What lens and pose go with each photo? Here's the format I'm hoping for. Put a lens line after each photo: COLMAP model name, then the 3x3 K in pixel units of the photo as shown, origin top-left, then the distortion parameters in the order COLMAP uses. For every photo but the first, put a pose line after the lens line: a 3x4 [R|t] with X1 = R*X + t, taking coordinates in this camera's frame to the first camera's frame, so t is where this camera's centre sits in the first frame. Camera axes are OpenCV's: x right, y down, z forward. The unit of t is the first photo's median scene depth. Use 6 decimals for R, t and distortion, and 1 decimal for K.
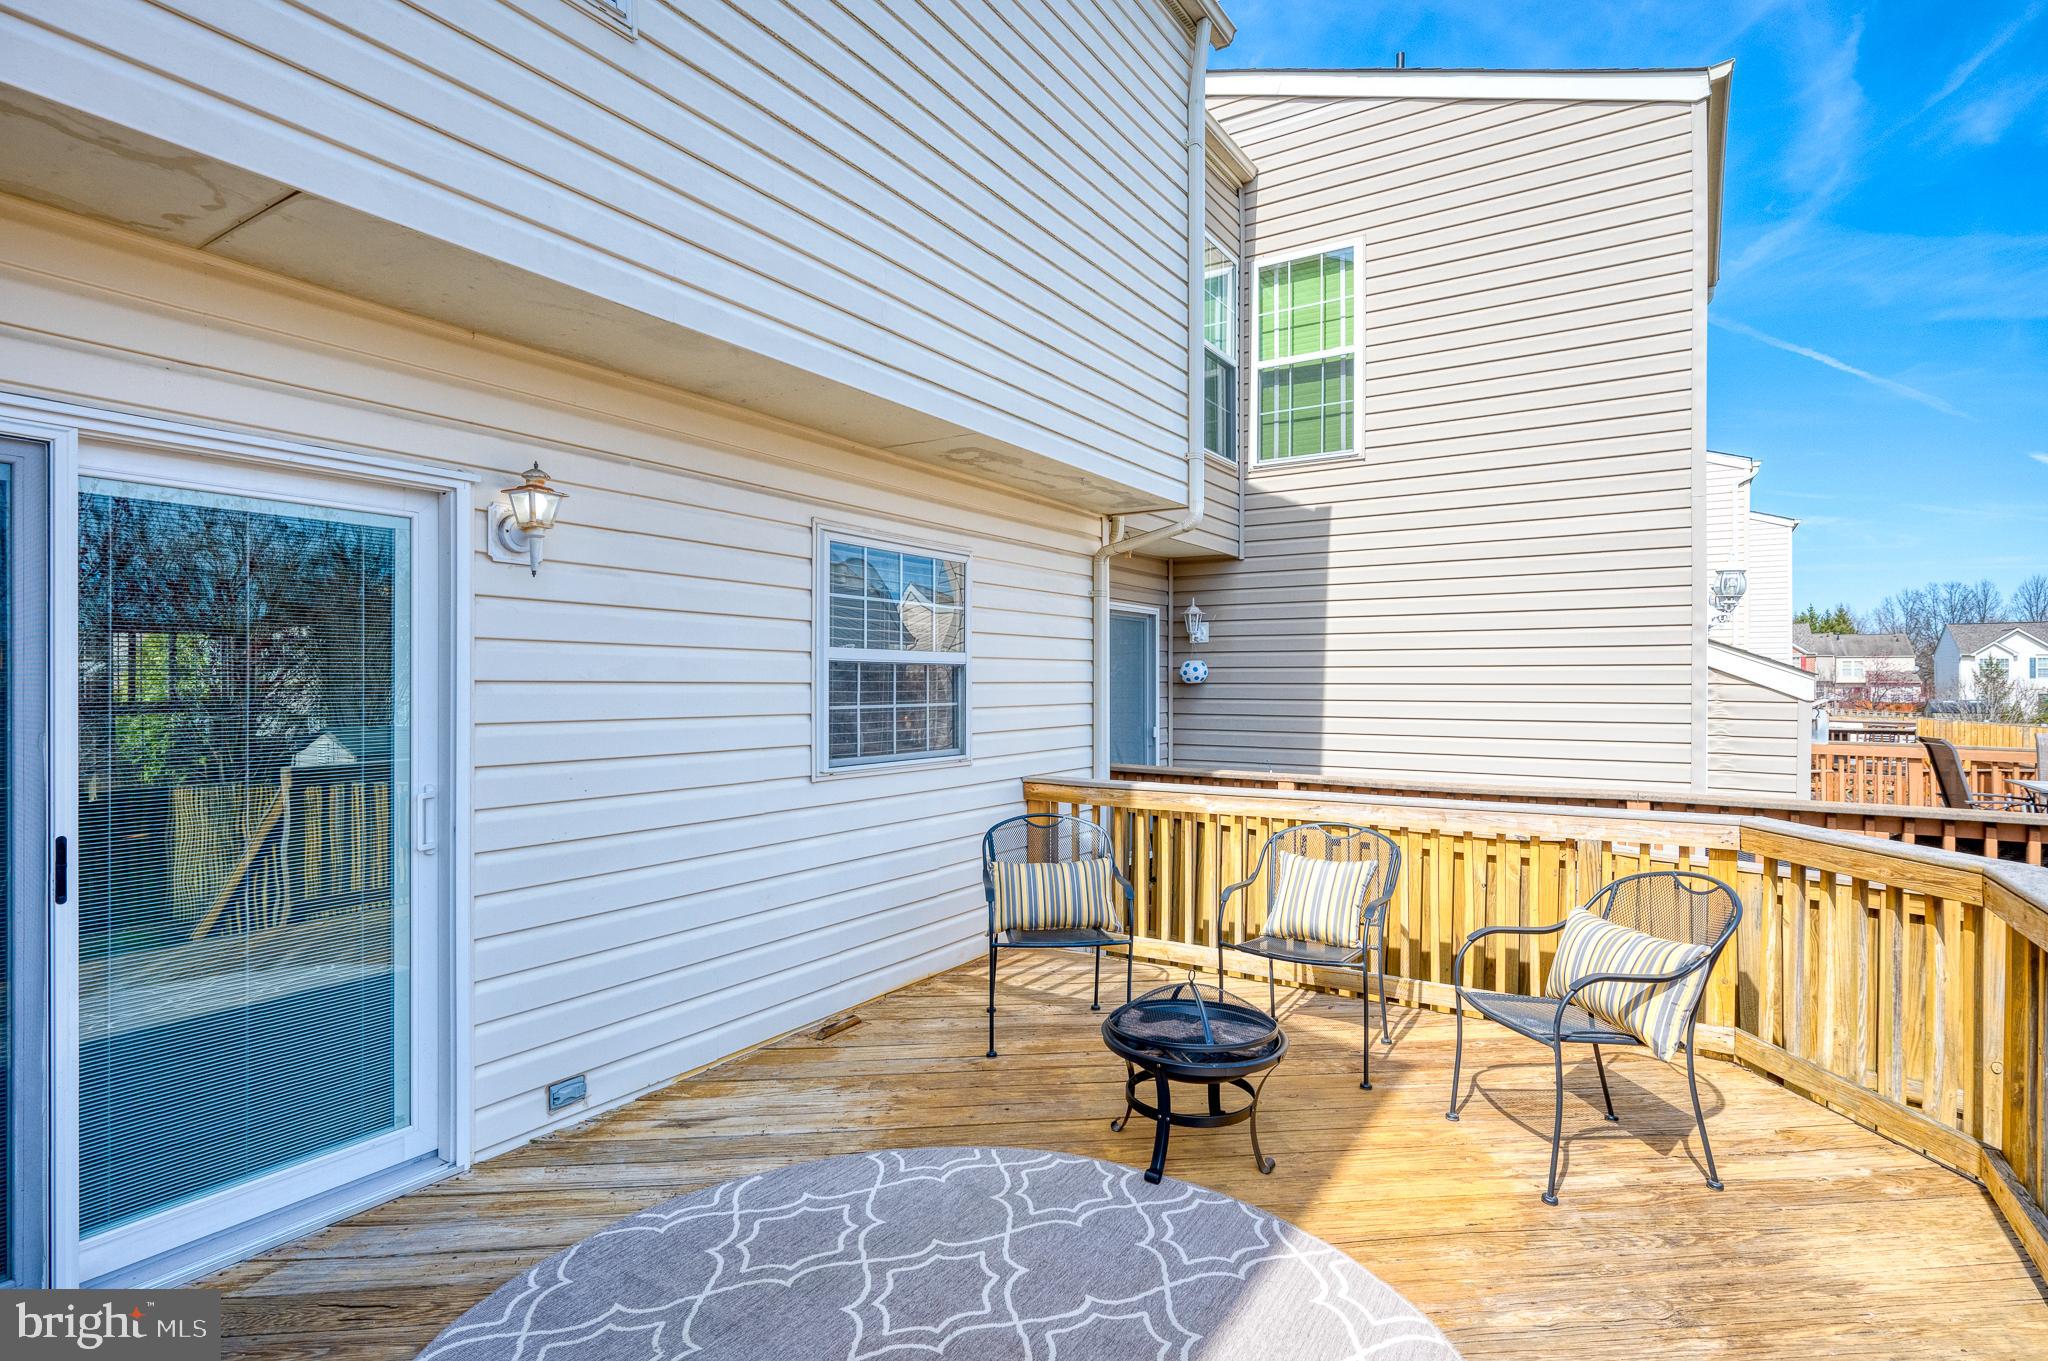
lens RADIAL K [[1007.1, 0, 1024.5], [0, 1007.1, 683.0], [0, 0, 1]] dist [-0.000324, -0.000021]
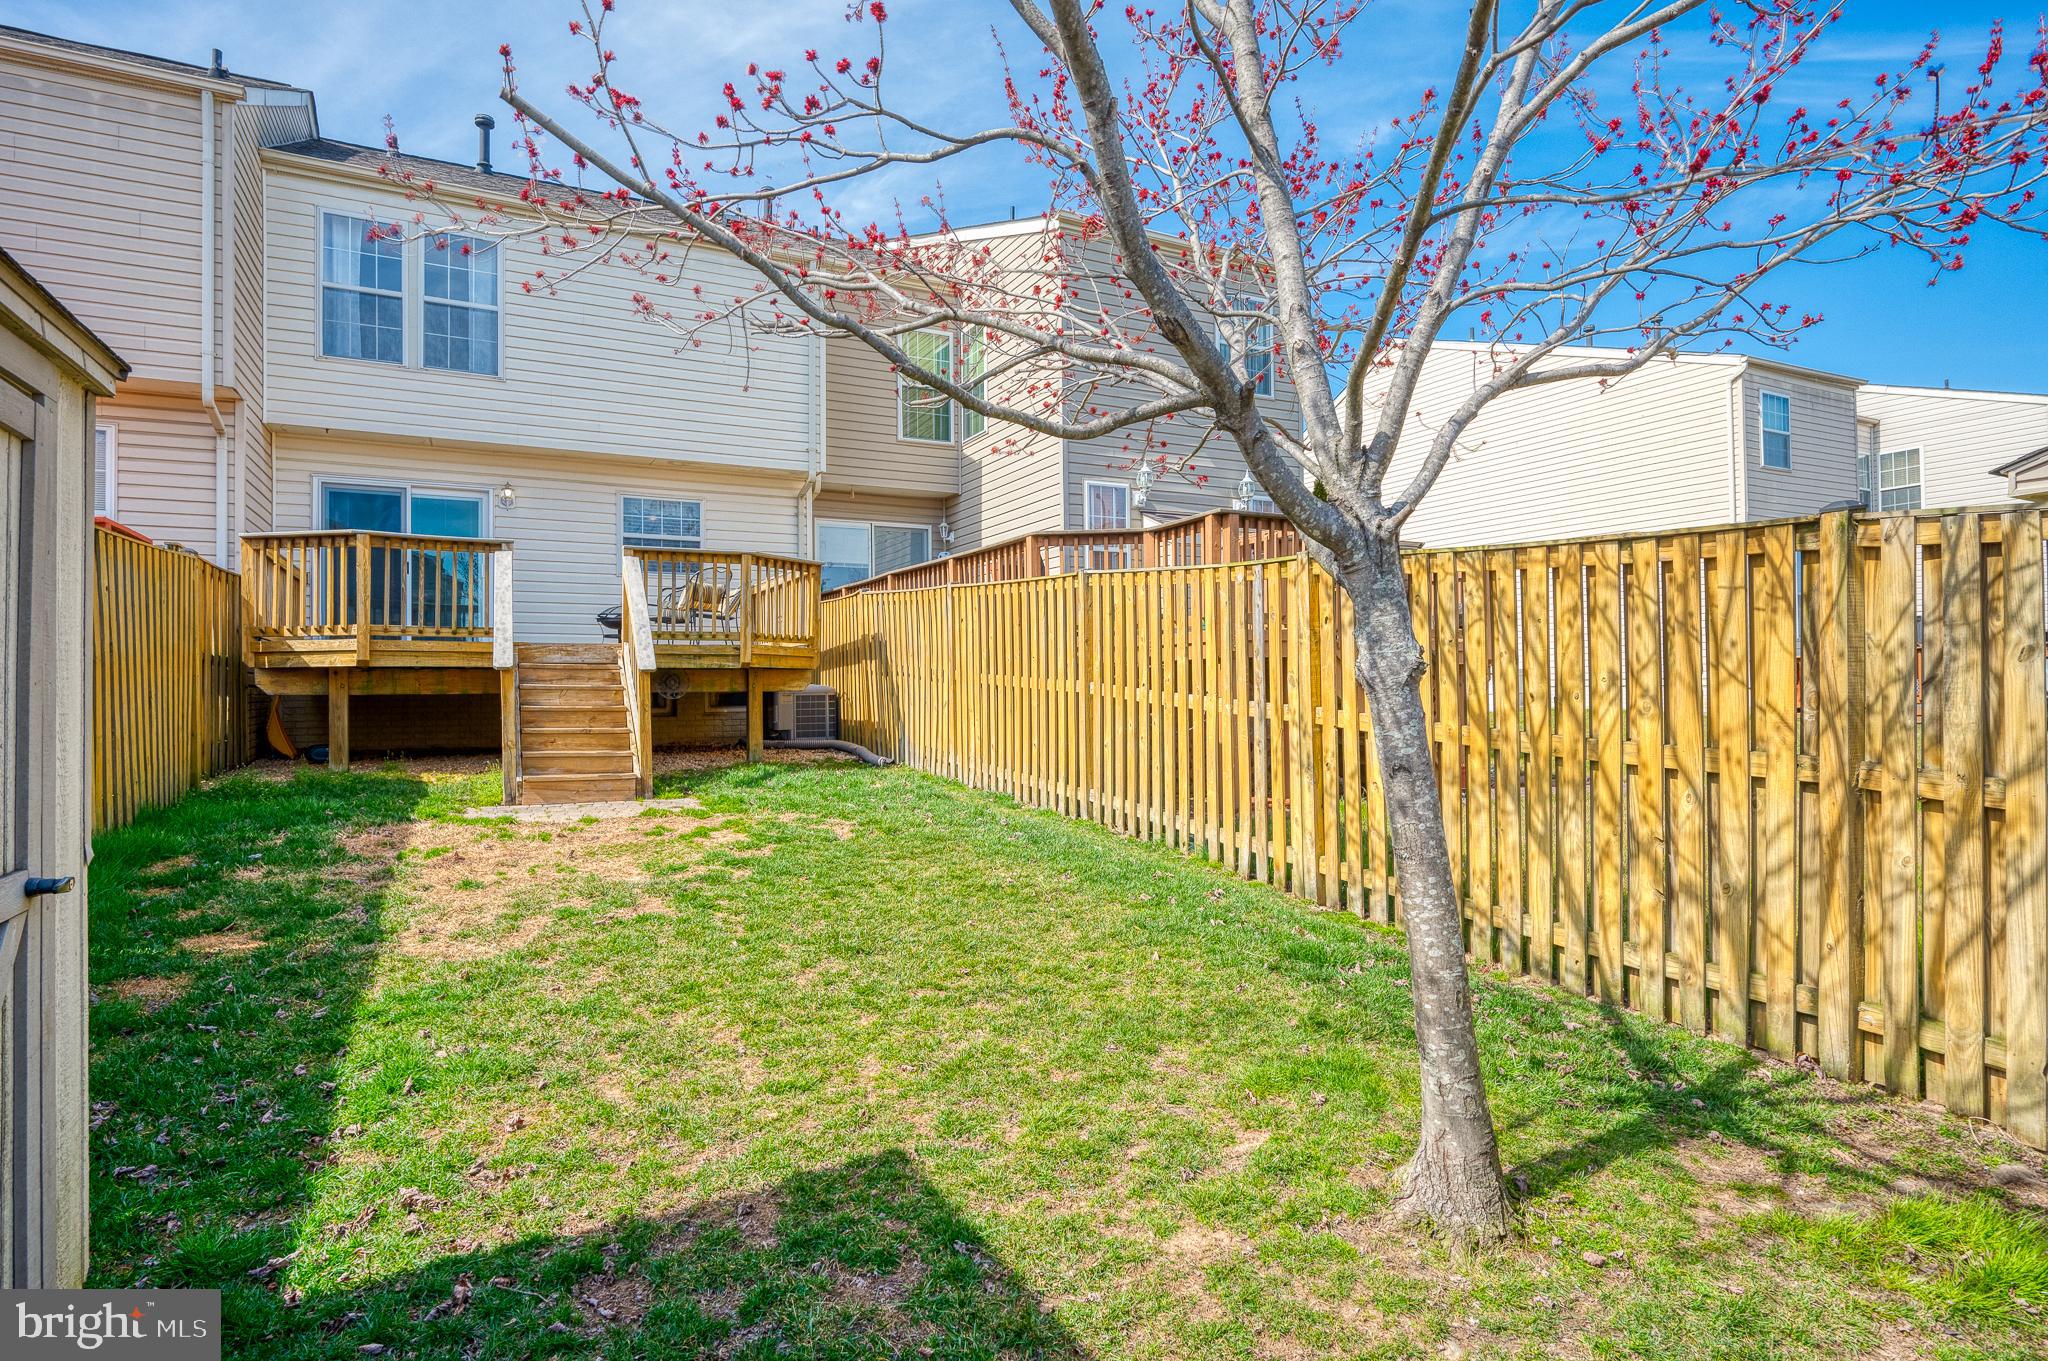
lens RADIAL K [[1007.1, 0, 1022.2], [0, 1007.1, 681.0], [0, 0, 1]] dist [-0.000324, -0.000021]
pose [[0.874183, -0.013413, -0.485412, 2.389745], [0.012164, 0.999910, -0.005722, 0.457157], [0.485444, -0.000903, 0.874267, -1.107105]]
